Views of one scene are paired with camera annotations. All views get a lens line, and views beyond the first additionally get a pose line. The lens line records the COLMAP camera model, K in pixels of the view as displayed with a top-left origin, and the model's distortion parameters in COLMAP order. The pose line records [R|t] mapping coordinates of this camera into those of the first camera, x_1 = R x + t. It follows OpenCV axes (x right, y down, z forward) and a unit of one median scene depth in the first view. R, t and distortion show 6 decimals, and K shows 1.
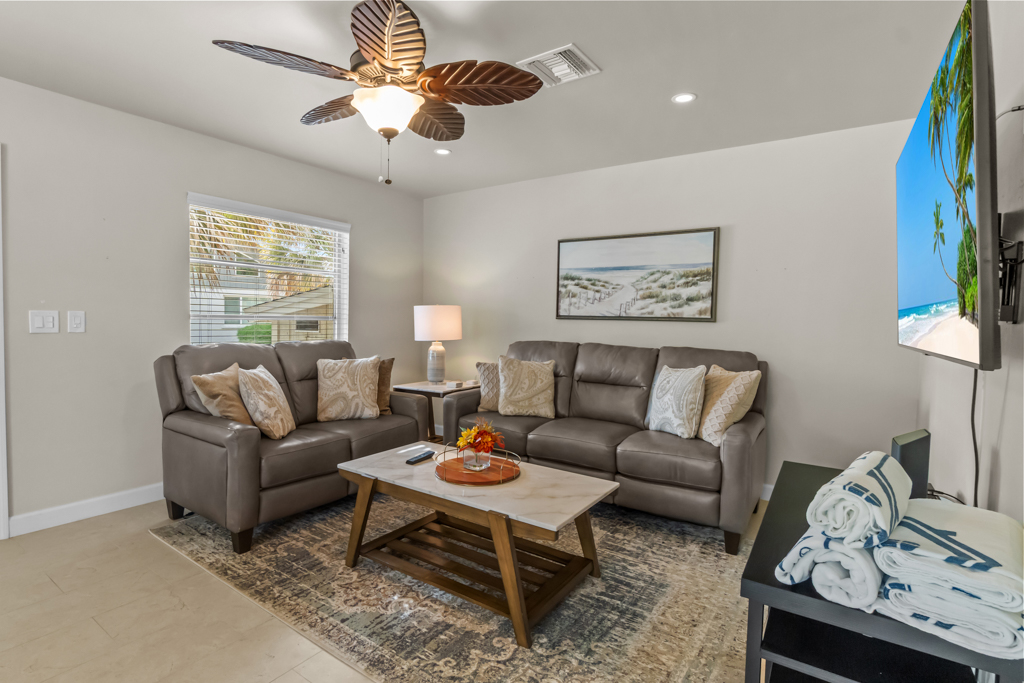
lens RADIAL K [[498.5, 0, 489.4], [0, 498.5, 335.4], [0, 0, 1]] dist [-0.026839, -0.000437]
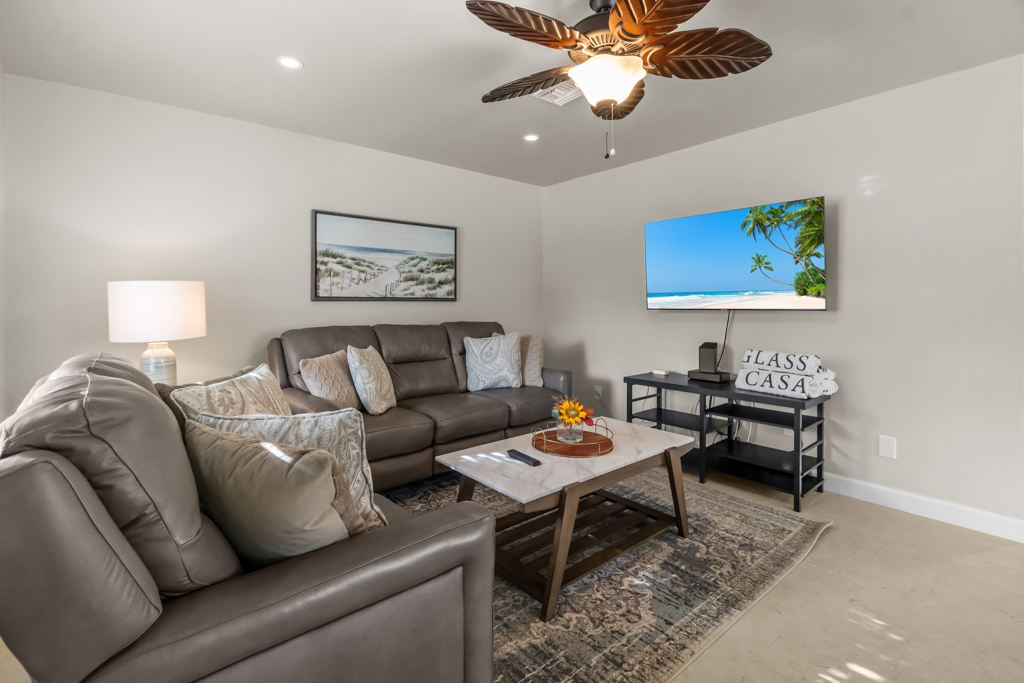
lens RADIAL K [[465.6, 0, 493.5], [0, 465.6, 304.2], [0, 0, 1]] dist [-0.002312, 0.000156]
pose [[0.274158, -0.021069, 0.961454, -0.644165], [0.039402, 0.999167, 0.010660, -0.026924], [-0.960877, 0.034961, 0.274760, 0.555059]]
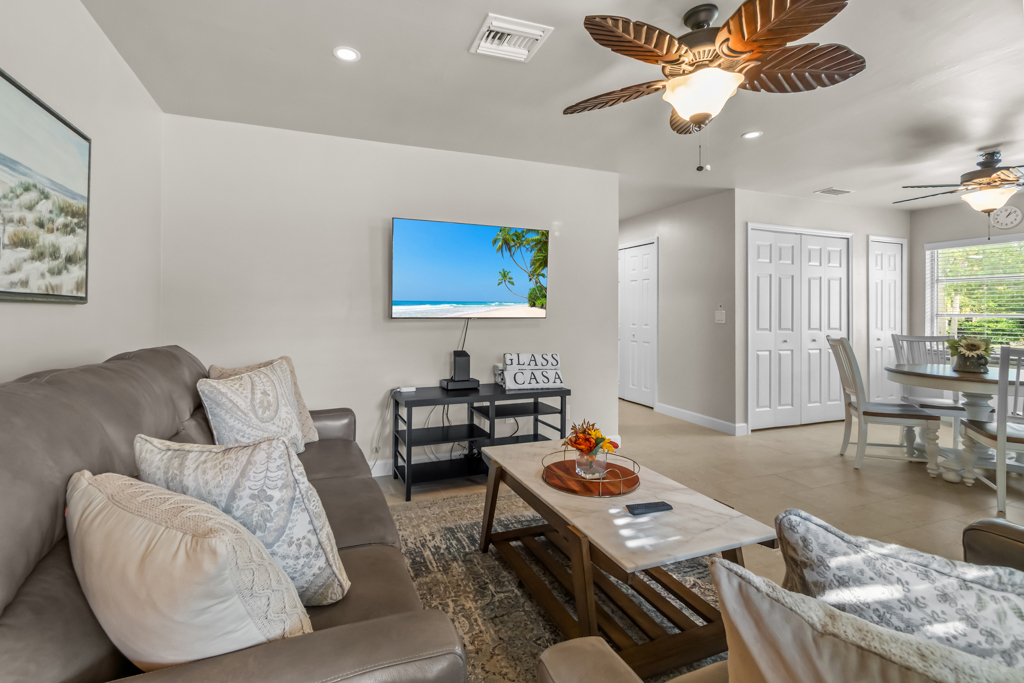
lens RADIAL K [[465.6, 0, 486.8], [0, 465.6, 308.5], [0, 0, 1]] dist [-0.002312, 0.000156]
pose [[-0.831756, -0.019171, 0.554810, -0.209171], [-0.002811, 0.999536, 0.030323, -0.037810], [-0.555134, 0.023662, -0.831424, 1.137390]]
